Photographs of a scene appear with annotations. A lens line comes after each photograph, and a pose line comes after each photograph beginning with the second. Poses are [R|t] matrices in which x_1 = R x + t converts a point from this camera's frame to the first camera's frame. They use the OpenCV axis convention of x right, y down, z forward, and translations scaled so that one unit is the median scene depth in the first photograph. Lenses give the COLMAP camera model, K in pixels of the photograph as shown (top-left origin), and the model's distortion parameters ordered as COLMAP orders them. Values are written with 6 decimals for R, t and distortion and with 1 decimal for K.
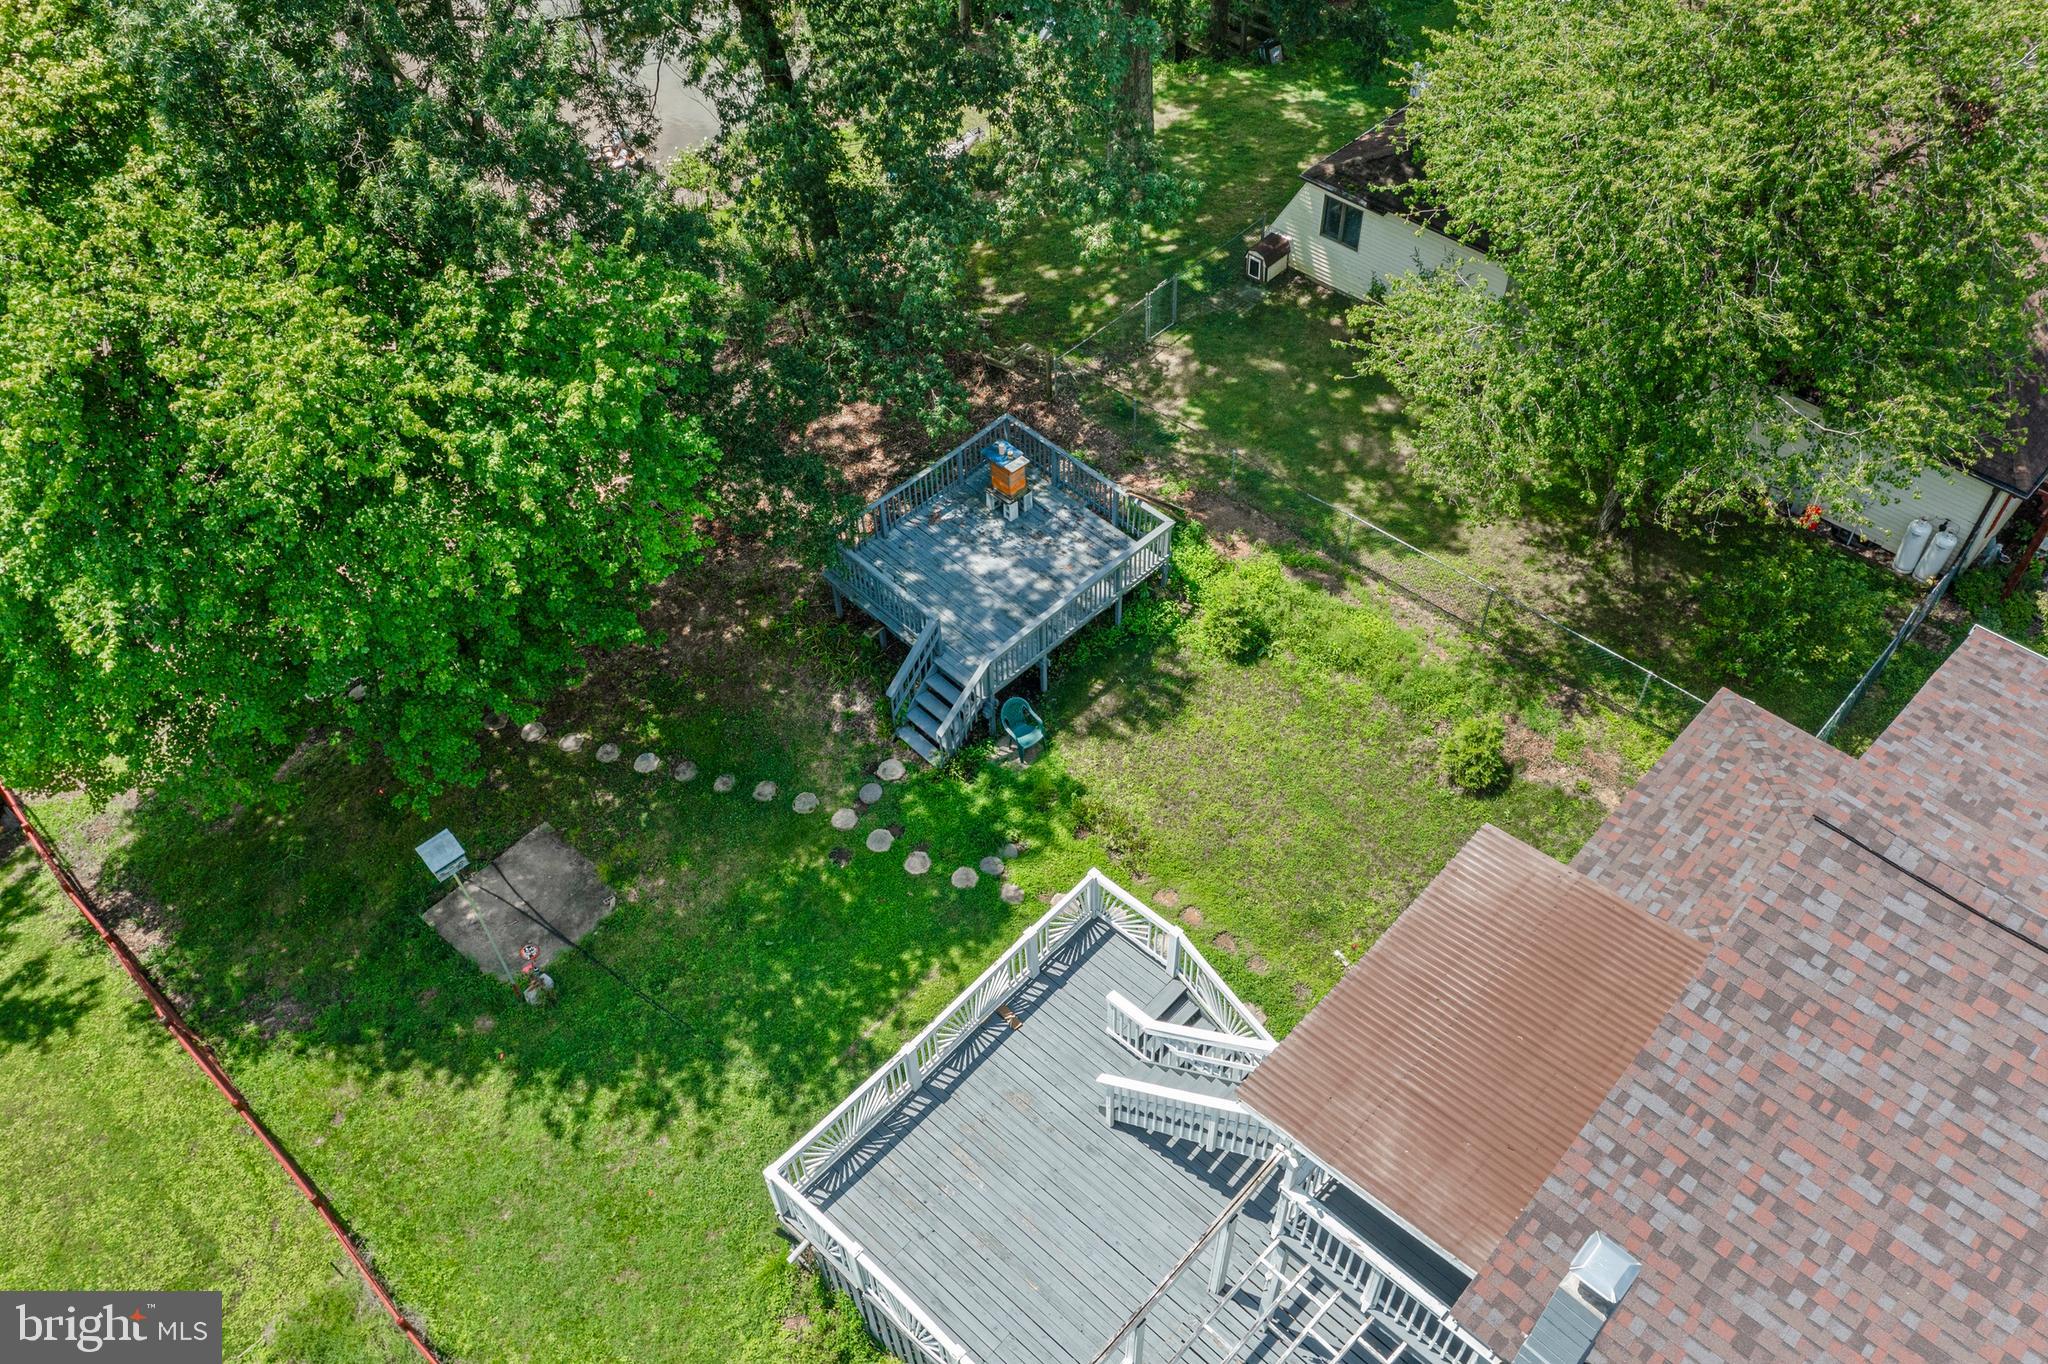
lens RADIAL K [[1608.1, 0, 1024.0], [0, 1608.1, 682.0], [0, 0, 1]] dist [-0.025314, 0.011860]
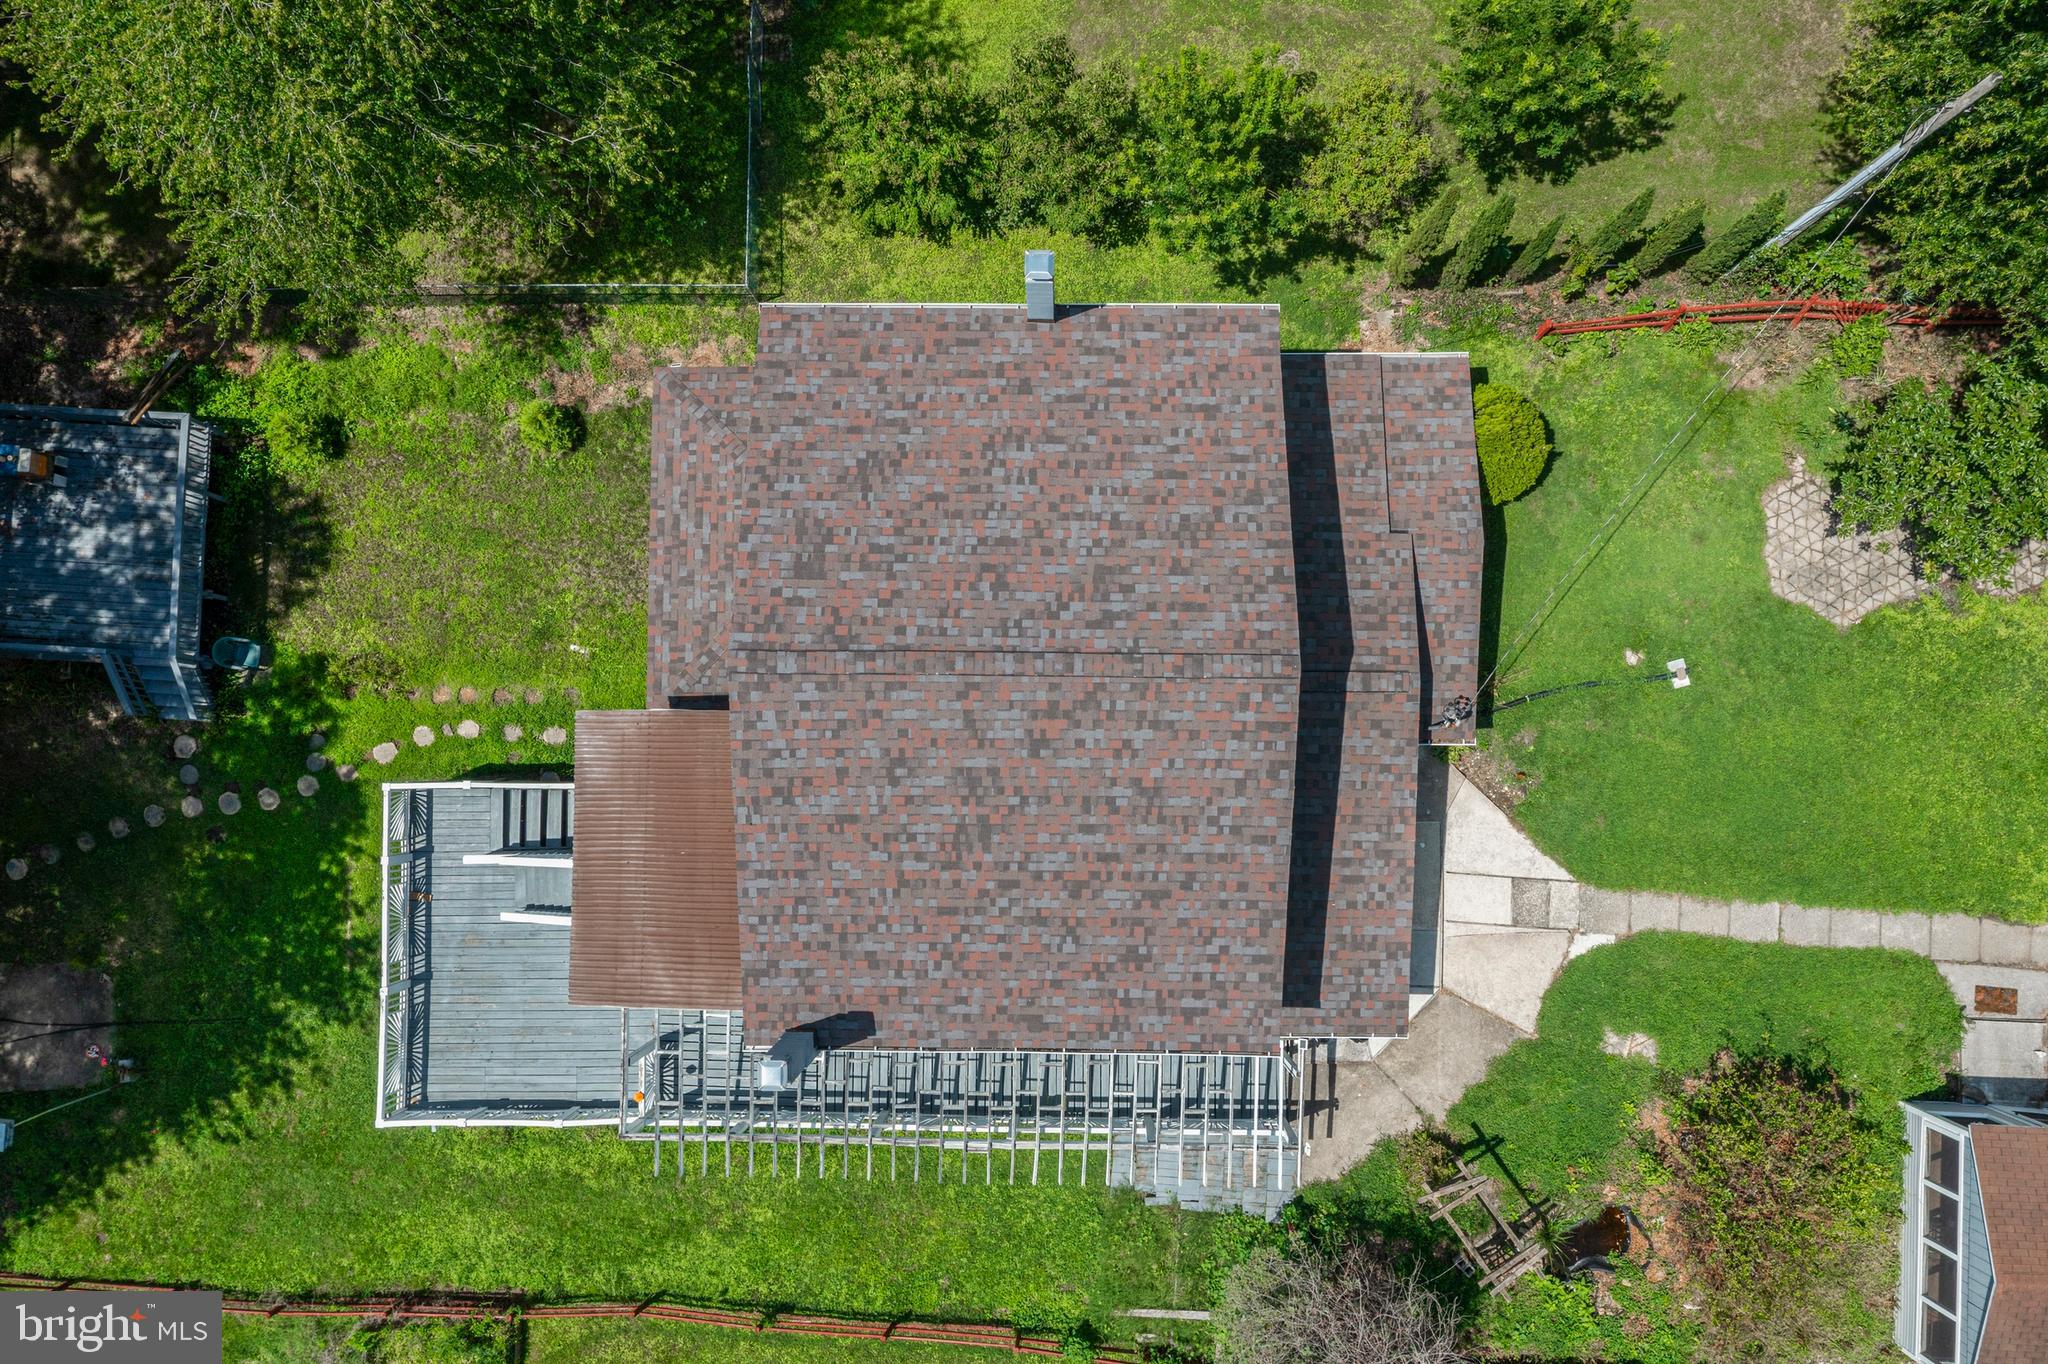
lens RADIAL K [[1608.1, 0, 1024.0], [0, 1608.1, 682.0], [0, 0, 1]] dist [-0.025314, 0.011860]
pose [[0.729372, -0.682083, 0.052717, 0.371110], [0.512736, 0.596042, 0.617929, -0.422370], [-0.452901, -0.423670, 0.784465, -0.182924]]
